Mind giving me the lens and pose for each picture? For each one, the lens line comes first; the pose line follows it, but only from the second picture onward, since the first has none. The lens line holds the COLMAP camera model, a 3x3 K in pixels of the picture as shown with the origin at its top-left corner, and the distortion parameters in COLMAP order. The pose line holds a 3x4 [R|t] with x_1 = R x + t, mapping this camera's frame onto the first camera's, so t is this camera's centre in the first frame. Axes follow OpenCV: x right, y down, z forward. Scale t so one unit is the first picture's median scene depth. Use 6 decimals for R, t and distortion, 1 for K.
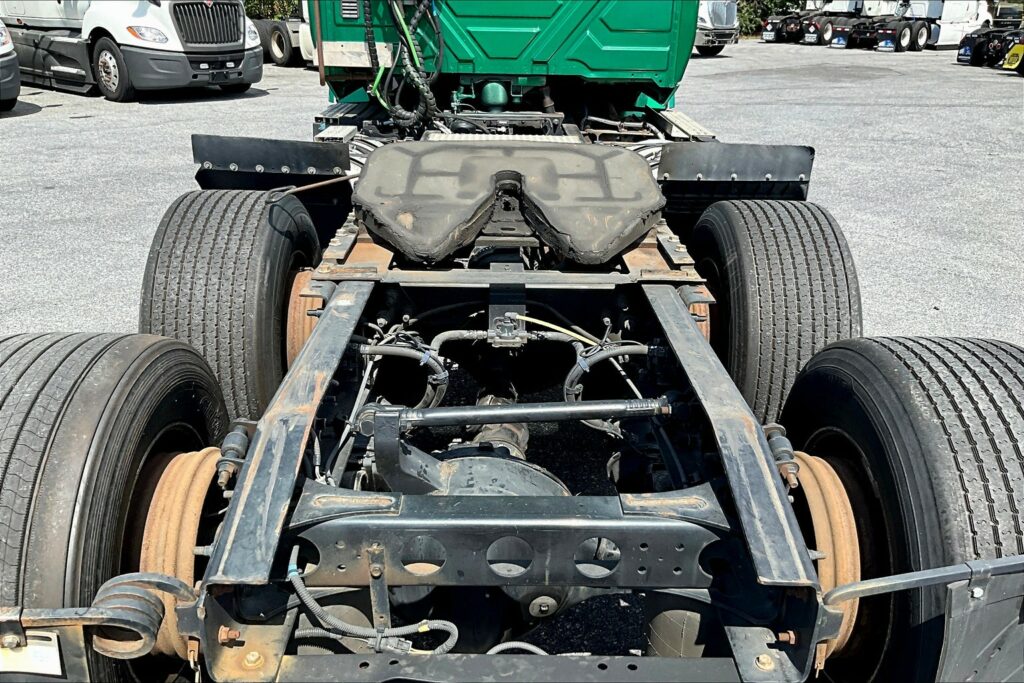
lens RADIAL K [[832.1, 0, 514.4], [0, 832.1, 346.3], [0, 0, 1]] dist [0.067679, -0.143670]
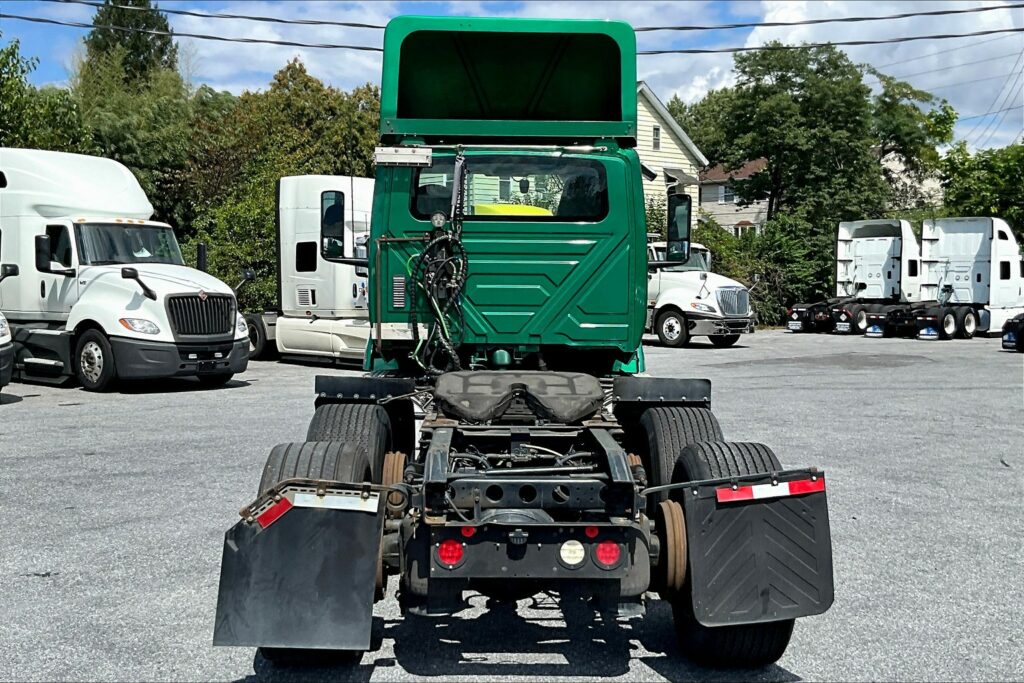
lens RADIAL K [[1074.1, 0, 509.2], [0, 1074.1, 338.4], [0, 0, 1]] dist [0.010501, -0.013106]
pose [[0.999942, -0.009383, 0.005367, -0.006306], [0.010647, 0.940721, -0.339014, 0.077883], [-0.001868, 0.339051, 0.940766, -0.194645]]
